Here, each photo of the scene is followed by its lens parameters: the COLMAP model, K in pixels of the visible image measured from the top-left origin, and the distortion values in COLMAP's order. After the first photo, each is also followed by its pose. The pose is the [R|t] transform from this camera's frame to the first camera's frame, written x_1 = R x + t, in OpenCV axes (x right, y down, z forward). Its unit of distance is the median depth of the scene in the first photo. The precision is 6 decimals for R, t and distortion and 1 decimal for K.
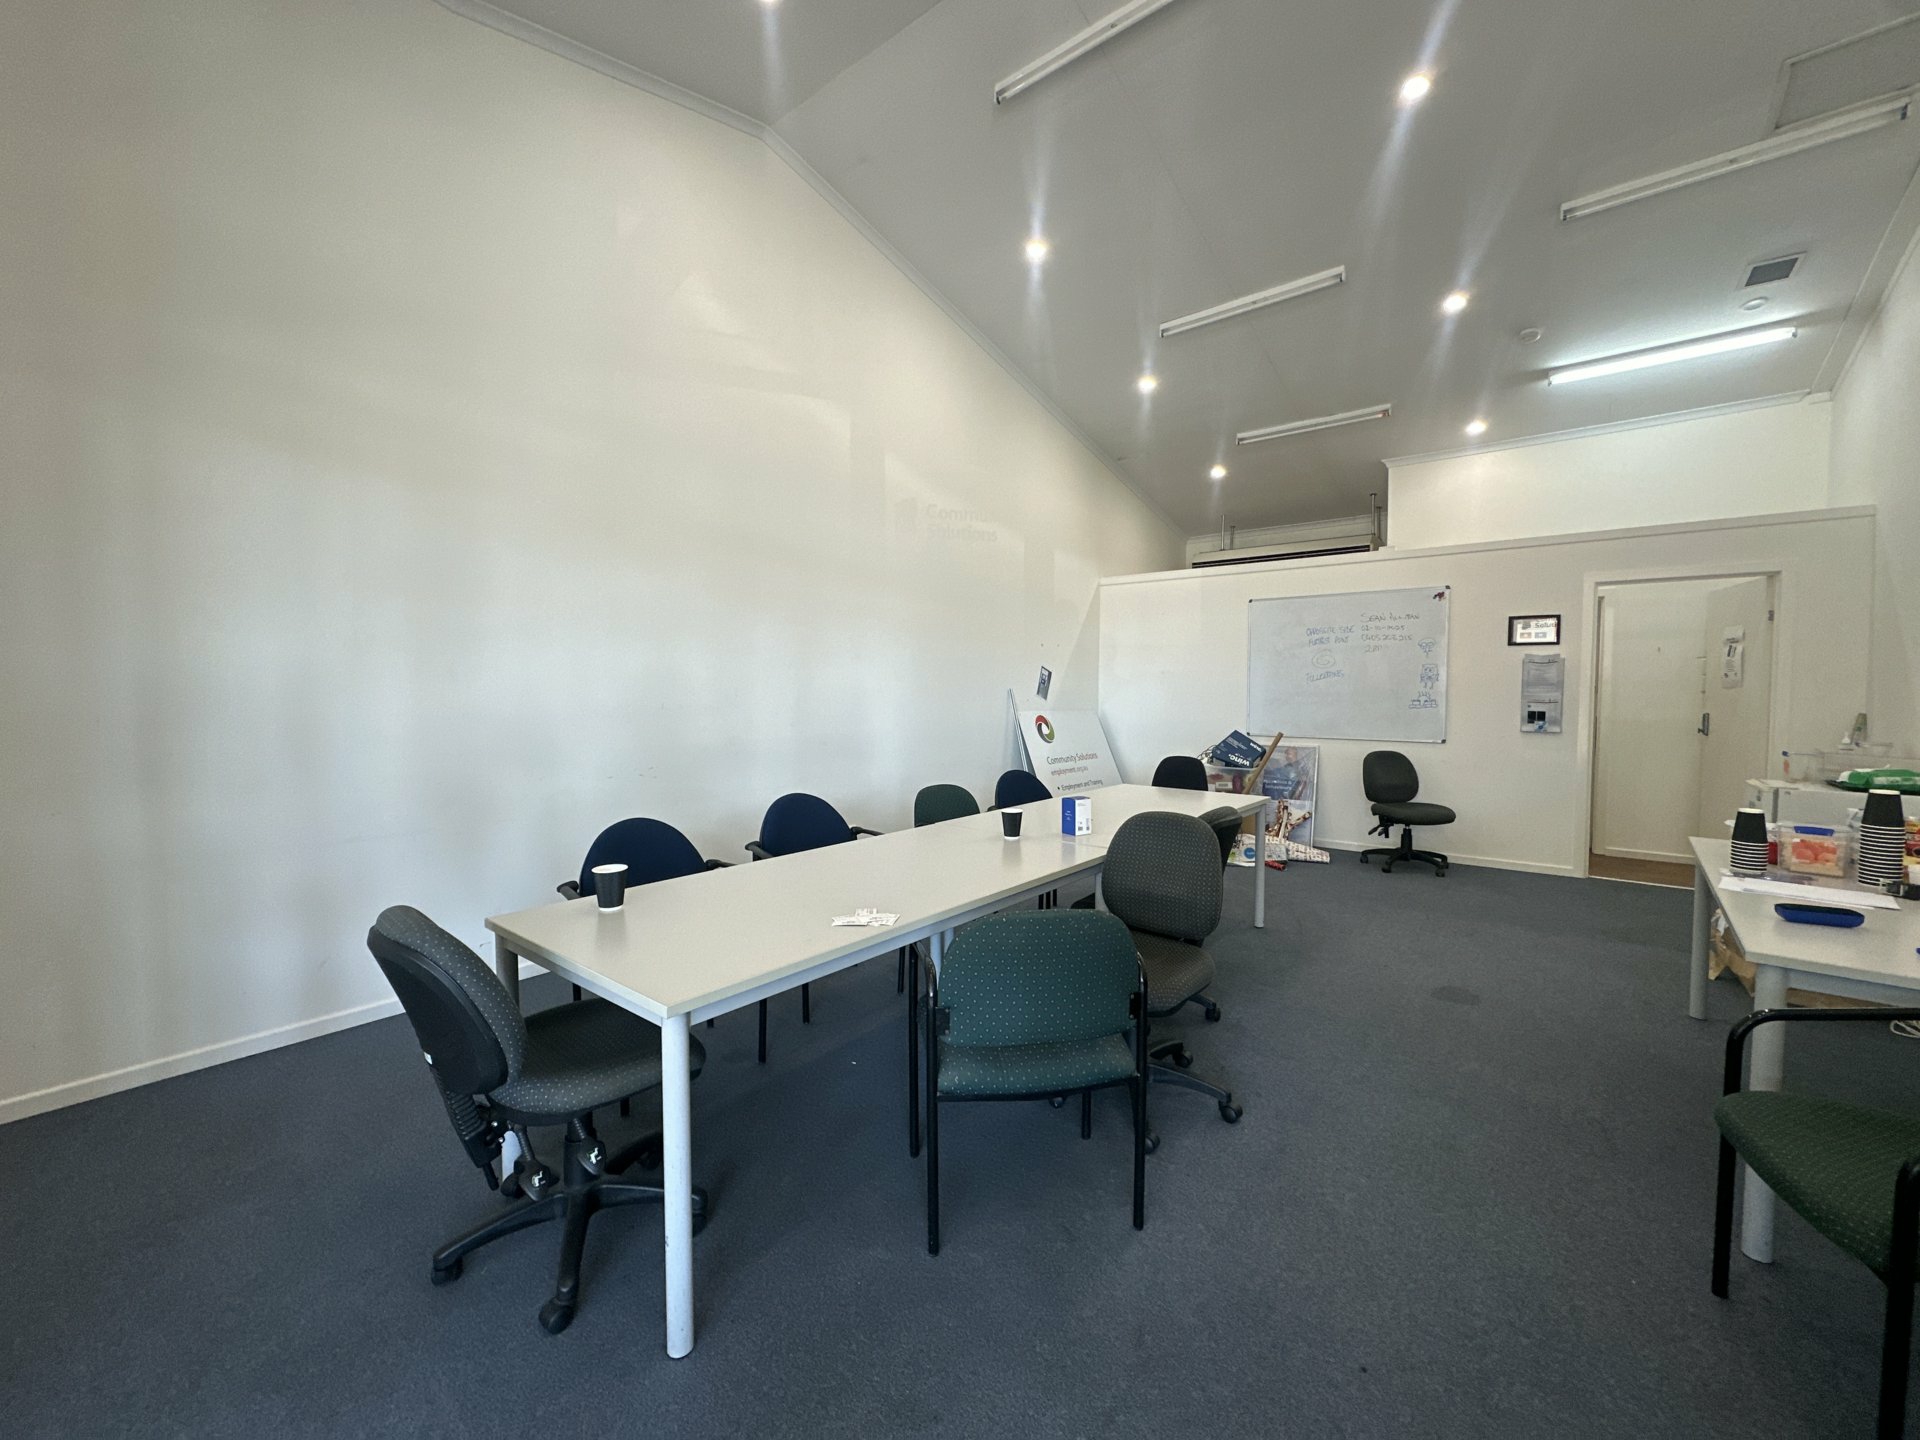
lens RADIAL K [[759.8, 0, 964.6], [0, 759.8, 721.1], [0, 0, 1]] dist [0.000546, 0.000426]
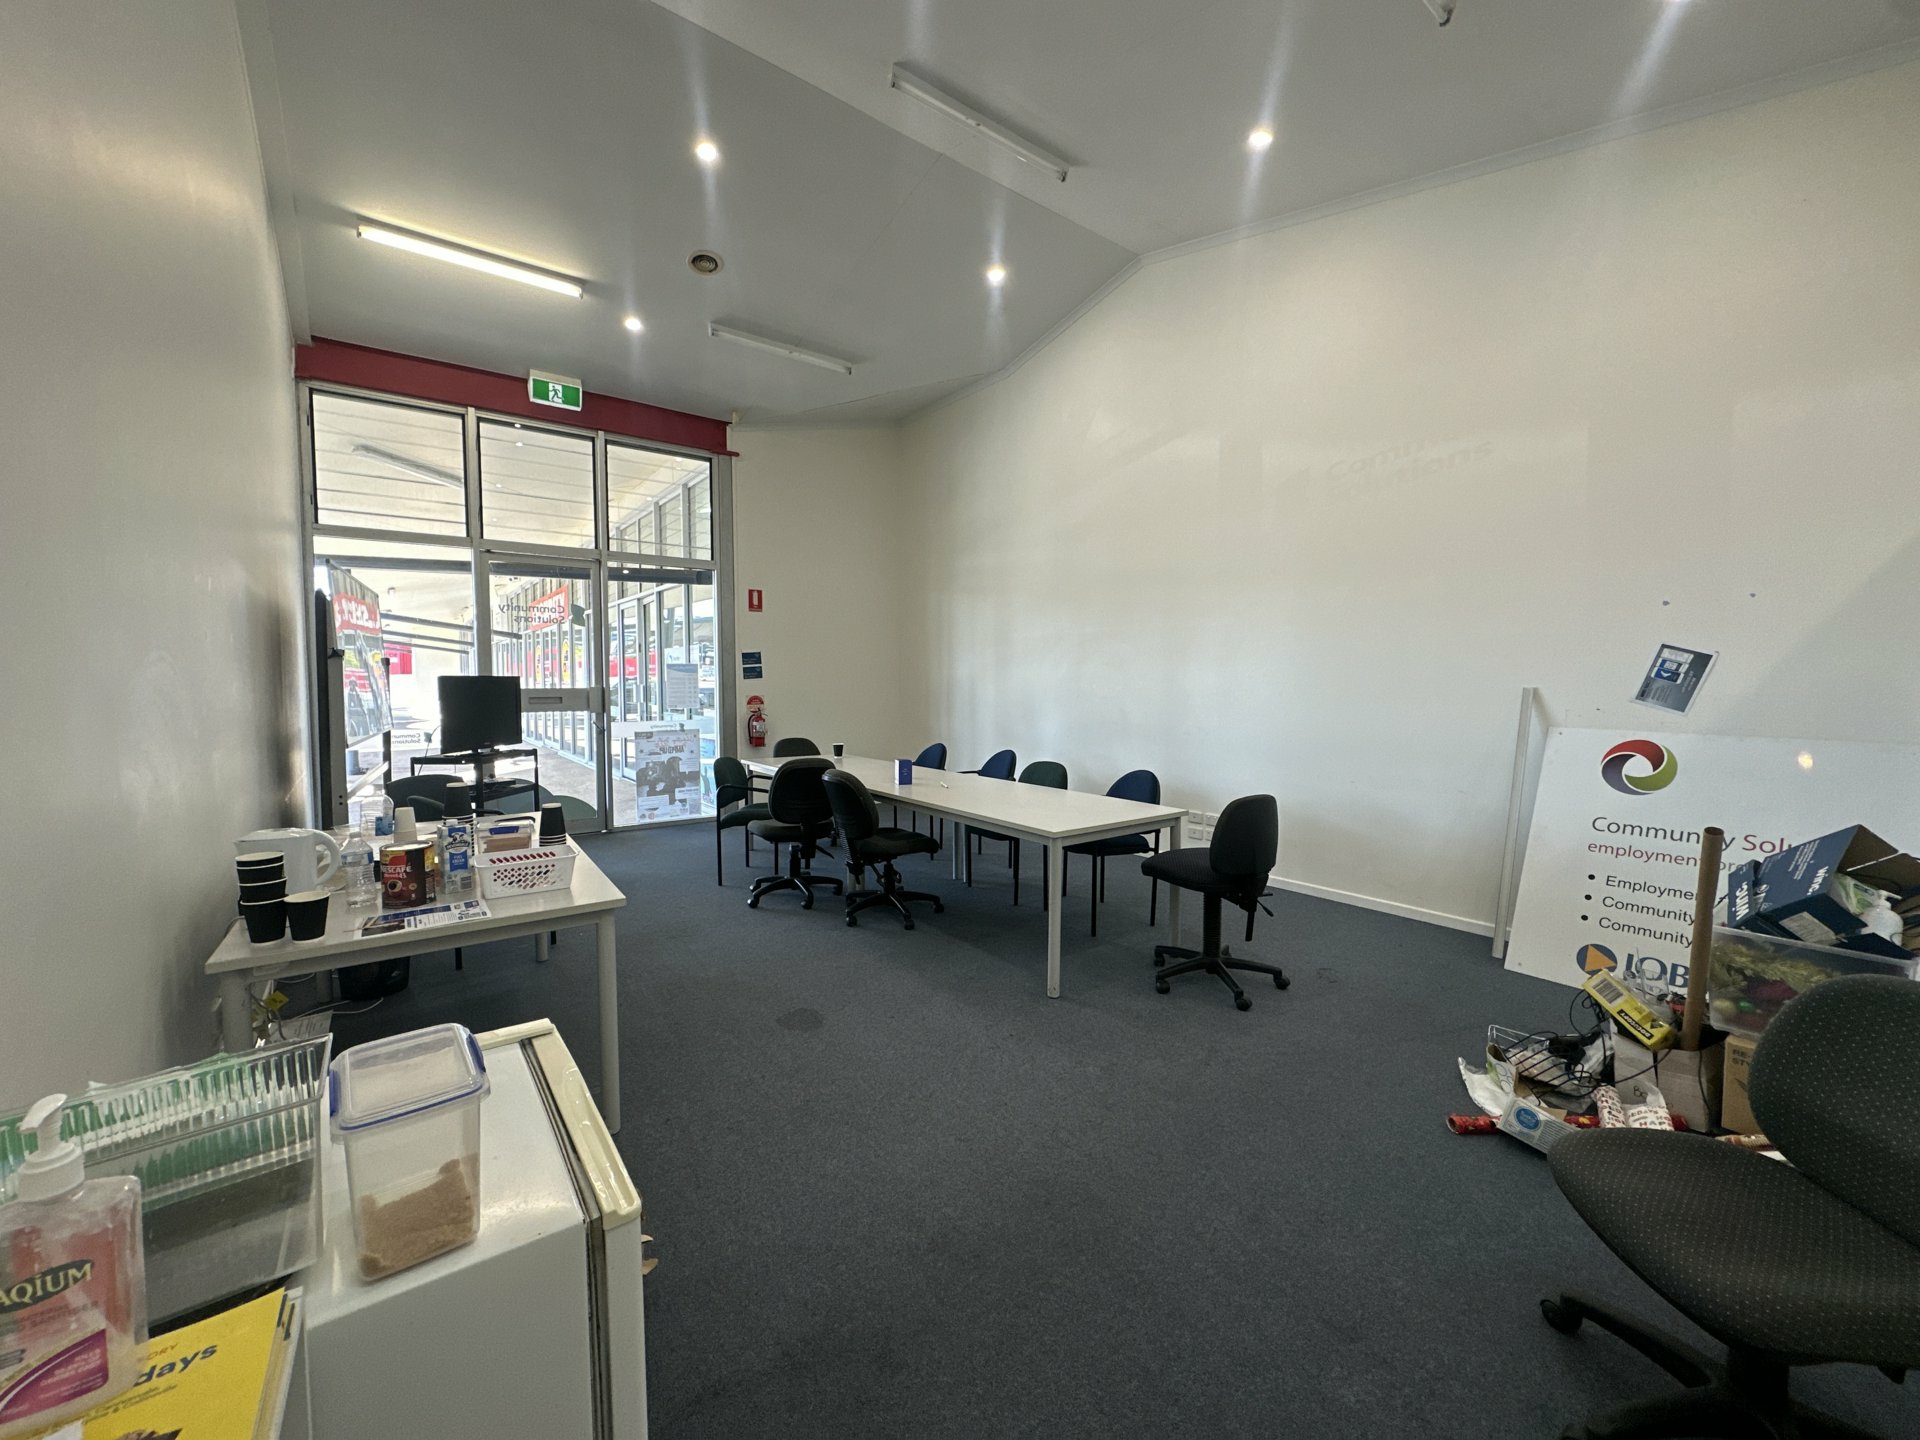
lens RADIAL K [[759.8, 0, 964.6], [0, 759.8, 721.1], [0, 0, 1]] dist [0.000546, 0.000426]
pose [[-0.257106, 0.055488, -0.964789, 0.818193], [-0.043003, 0.996704, 0.068784, -0.041673], [0.965426, 0.059174, -0.253873, 0.783560]]
